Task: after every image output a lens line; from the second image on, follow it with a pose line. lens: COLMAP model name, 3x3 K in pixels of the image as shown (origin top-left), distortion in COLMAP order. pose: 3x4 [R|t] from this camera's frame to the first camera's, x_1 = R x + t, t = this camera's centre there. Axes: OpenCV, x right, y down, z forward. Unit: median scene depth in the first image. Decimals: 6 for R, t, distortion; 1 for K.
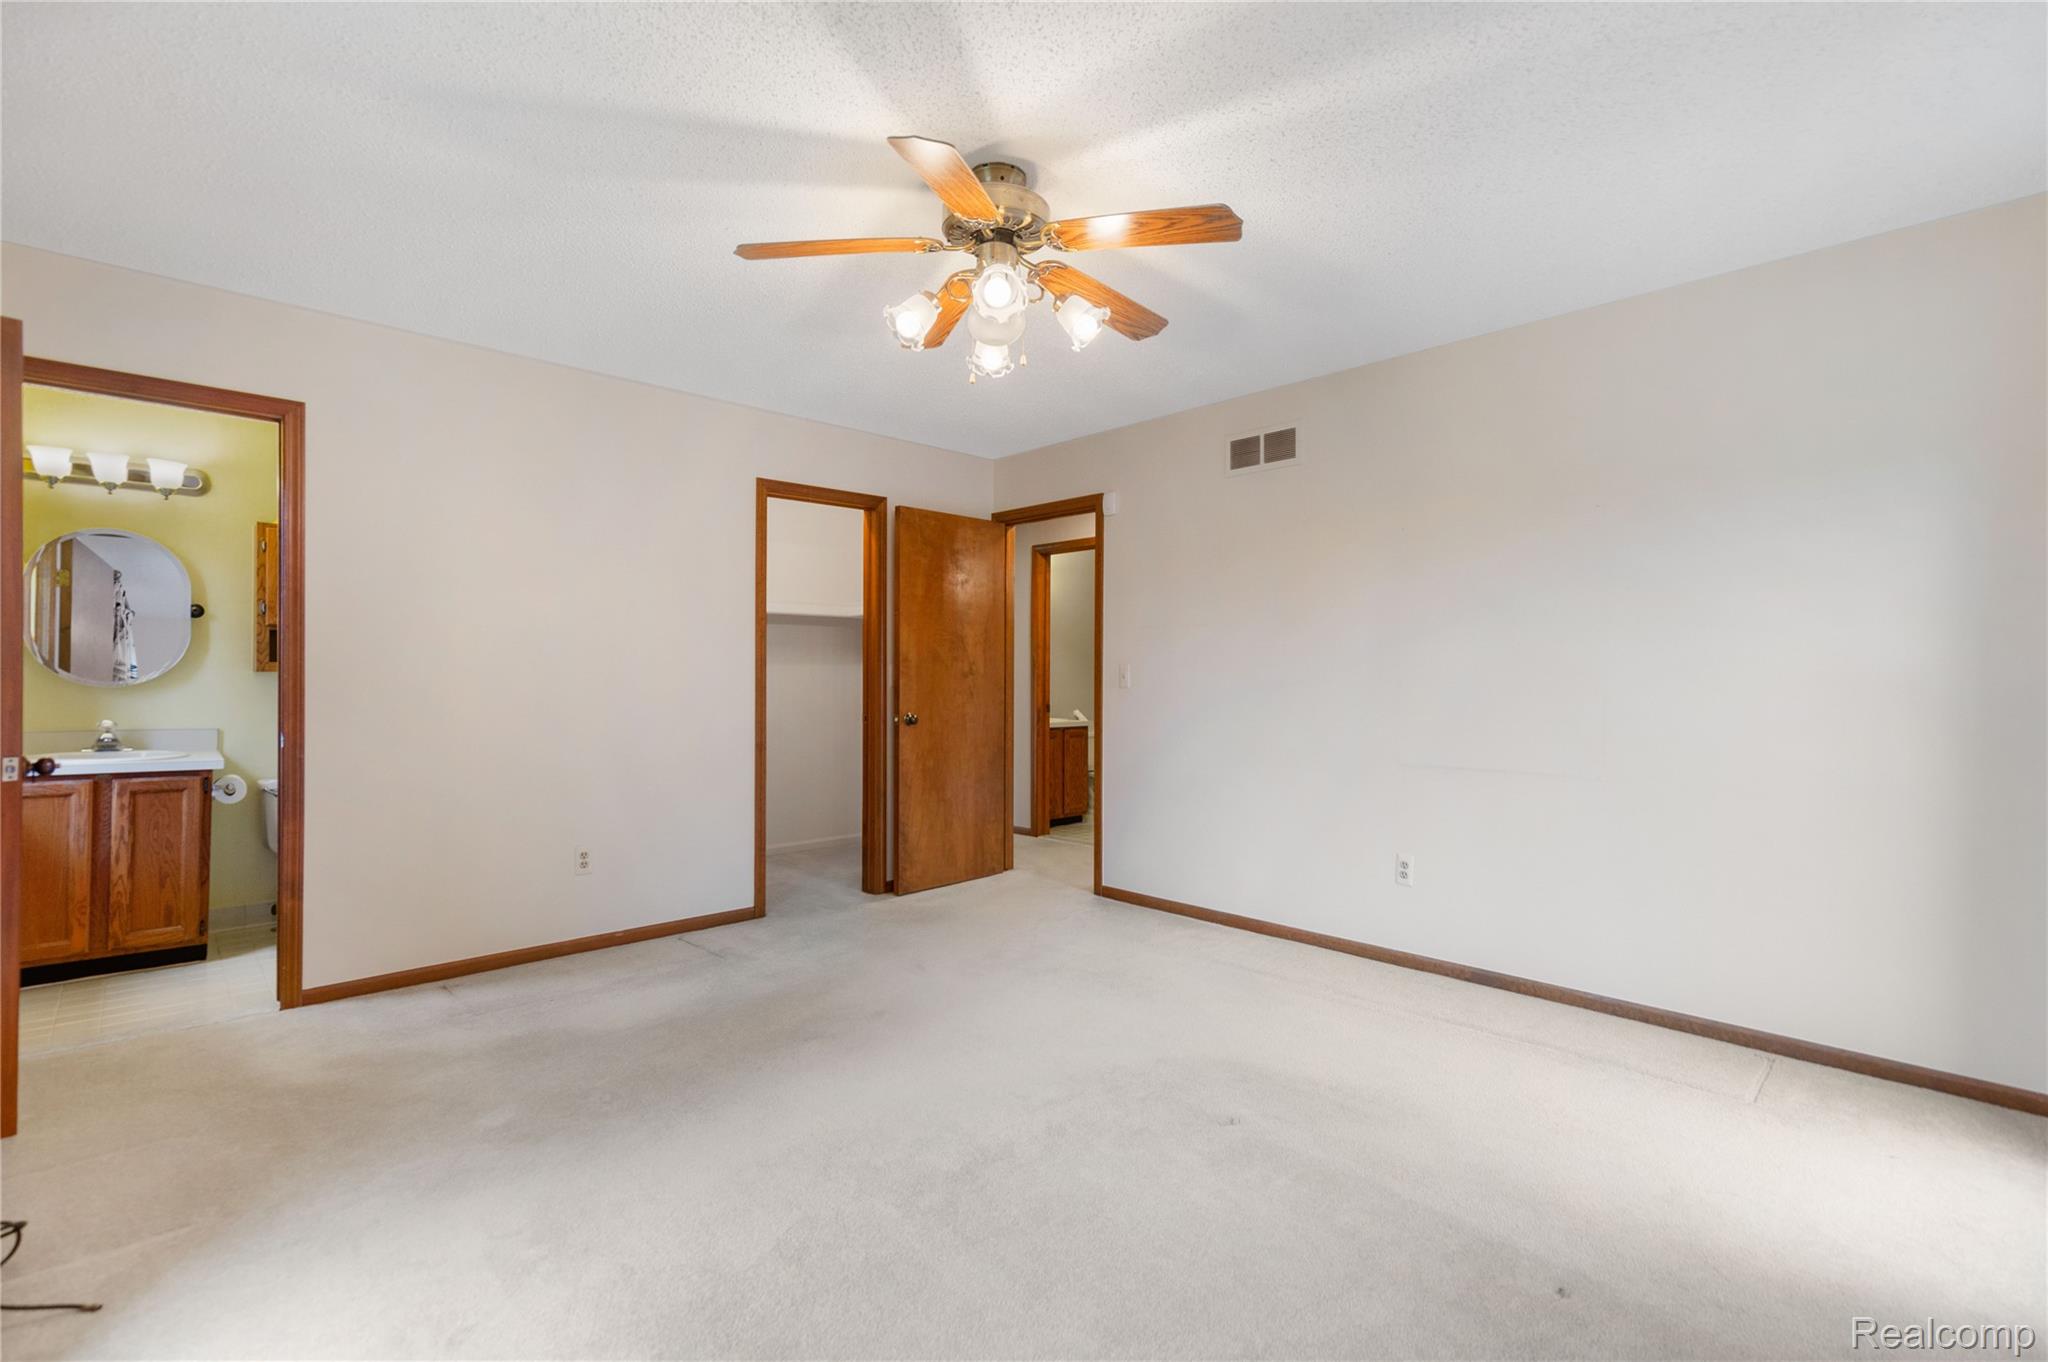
lens RADIAL K [[943.8, 0, 1014.5], [0, 943.8, 668.7], [0, 0, 1]] dist [0.027675, 0.000106]
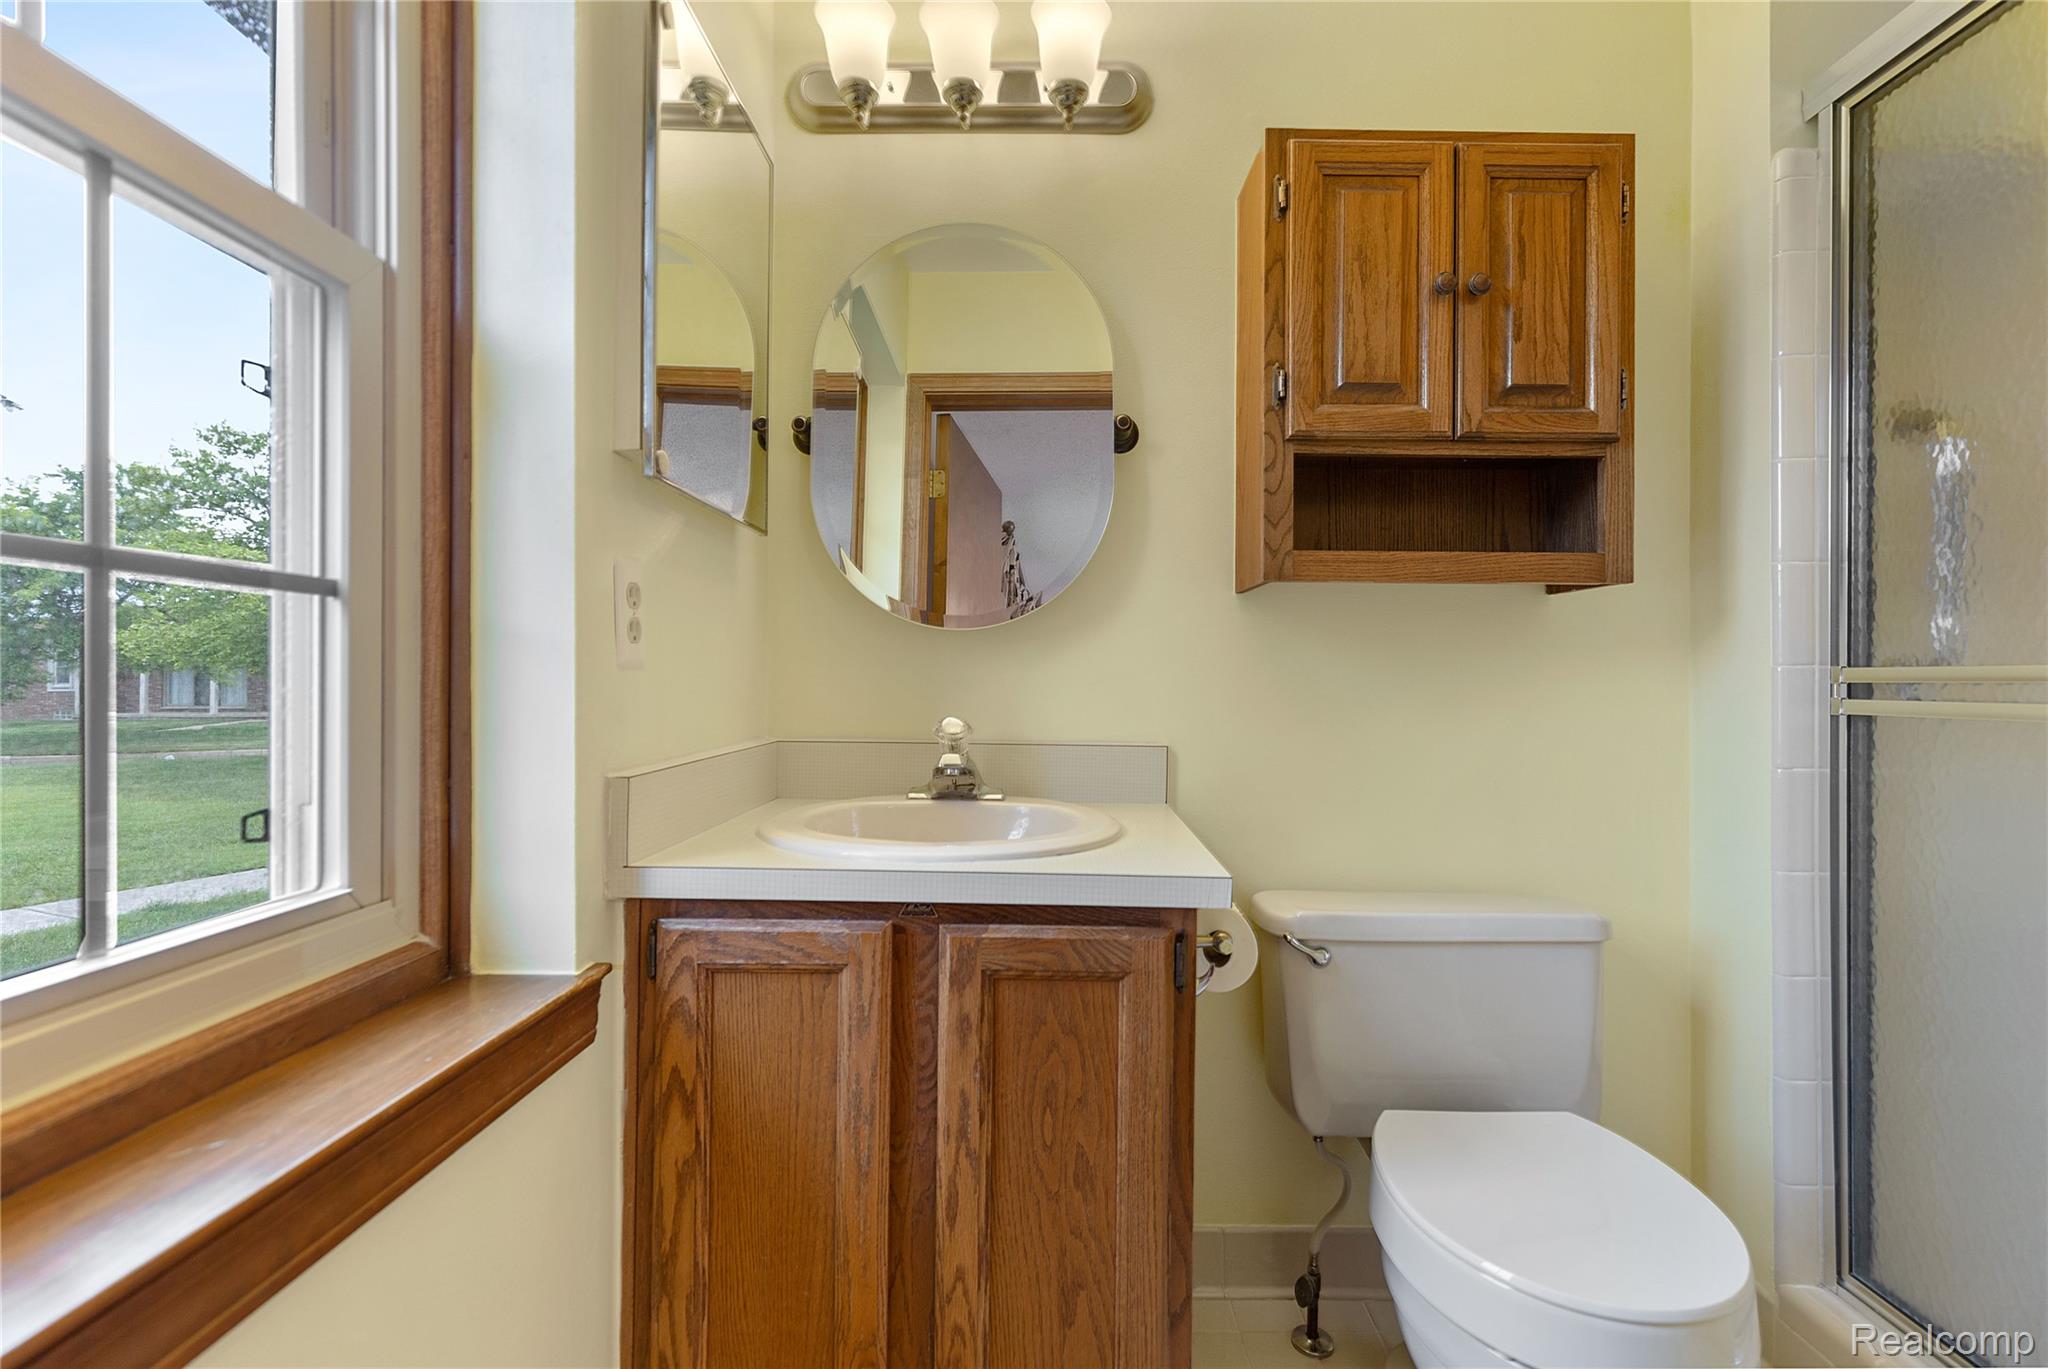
lens RADIAL K [[937.4, 0, 1041.0], [0, 937.4, 680.0], [0, 0, 1]] dist [-0.000521, 0.000589]
pose [[0.743967, -0.005872, -0.668191, -0.718122], [0.002614, 0.999979, -0.005878, 0.043957], [0.668211, 0.002626, 0.743967, 0.805981]]
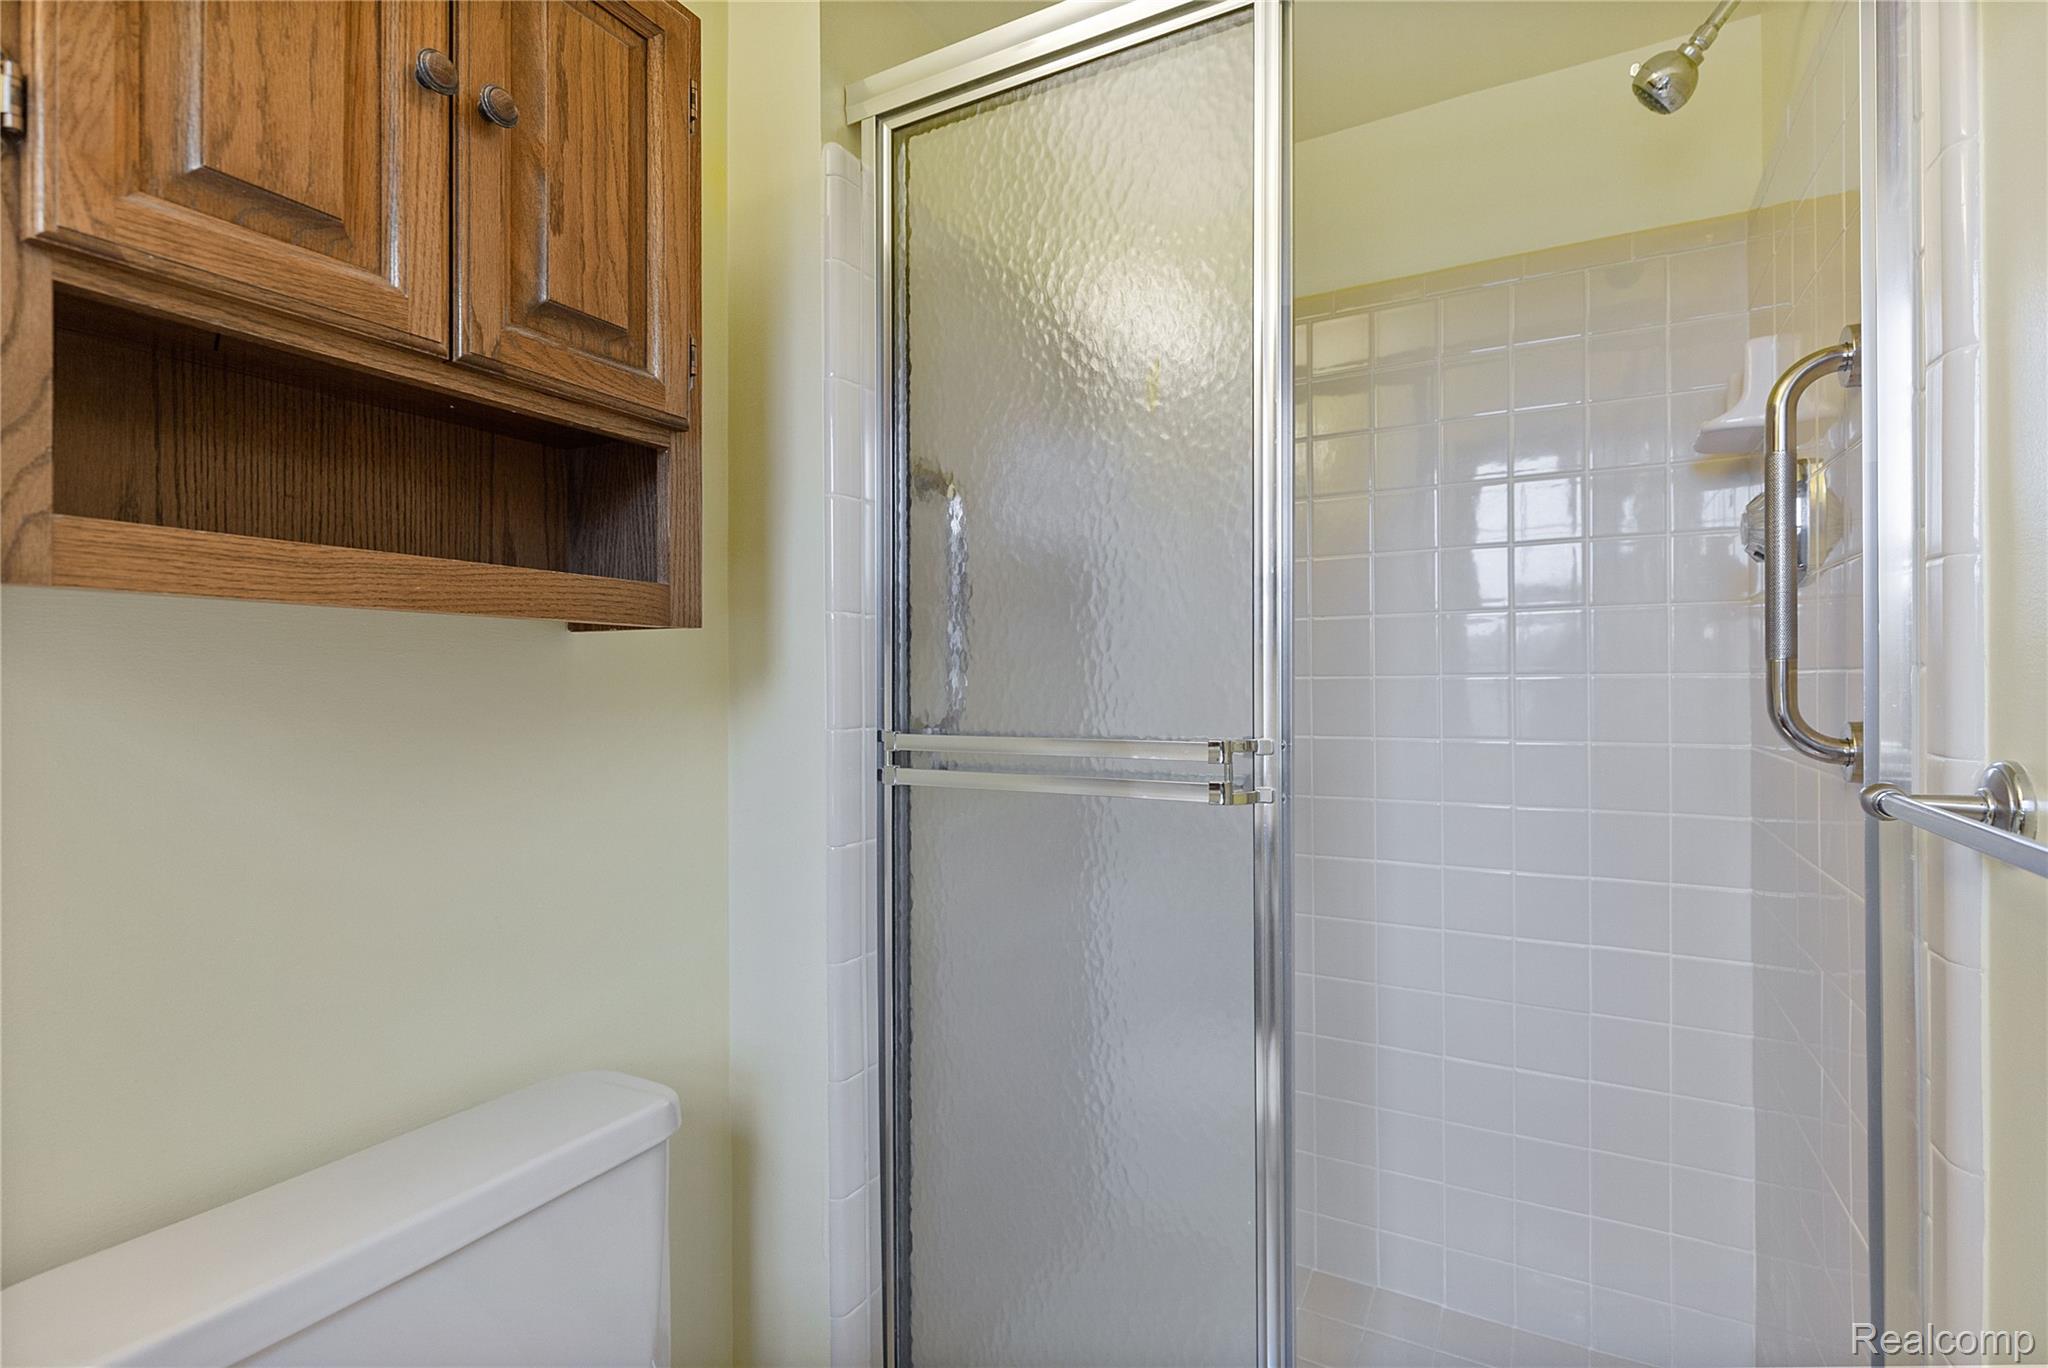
lens RADIAL K [[937.4, 0, 1041.0], [0, 937.4, 679.5], [0, 0, 1]] dist [-0.000521, 0.000589]
pose [[0.942969, -0.011003, 0.332698, -0.789790], [0.011820, 0.999930, -0.000431, 0.019962], [-0.332670, 0.004339, 0.943033, 0.949338]]
